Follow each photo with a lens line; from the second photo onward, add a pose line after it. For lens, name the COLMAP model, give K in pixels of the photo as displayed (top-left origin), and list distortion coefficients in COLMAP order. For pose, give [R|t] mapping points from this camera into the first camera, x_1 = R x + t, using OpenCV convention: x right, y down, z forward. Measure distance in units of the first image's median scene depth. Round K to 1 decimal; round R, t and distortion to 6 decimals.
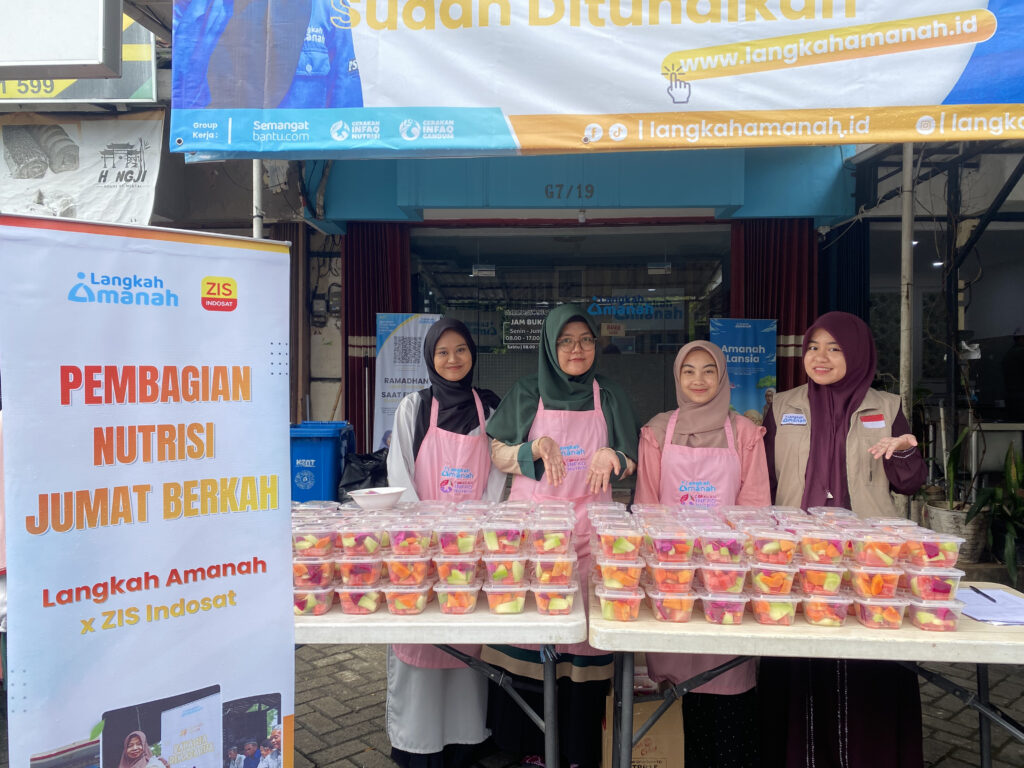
lens RADIAL K [[783.9, 0, 510.6], [0, 783.9, 390.4], [0, 0, 1]] dist [0.092307, -0.093306]
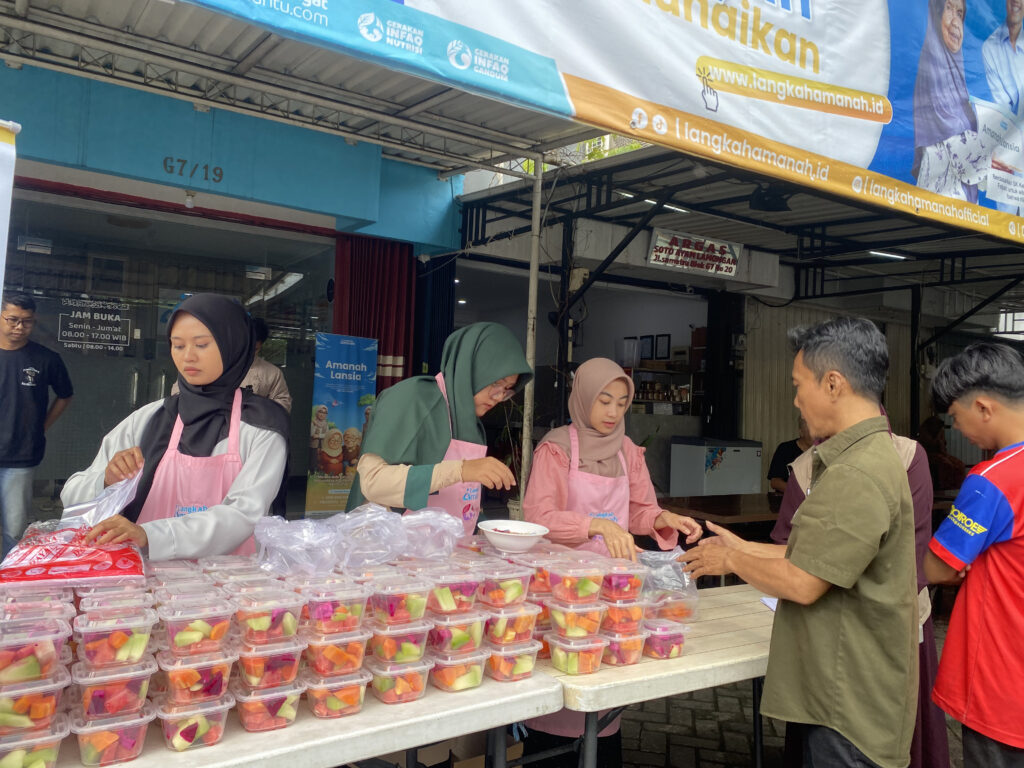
lens RADIAL K [[790.1, 0, 510.7], [0, 790.1, 379.3], [0, 0, 1]] dist [0.054231, -0.055935]
pose [[0.807710, 0.049901, 0.587465, -0.443142], [-0.029454, 0.998583, -0.044327, 0.007107], [-0.588844, 0.018500, 0.808035, 0.319980]]
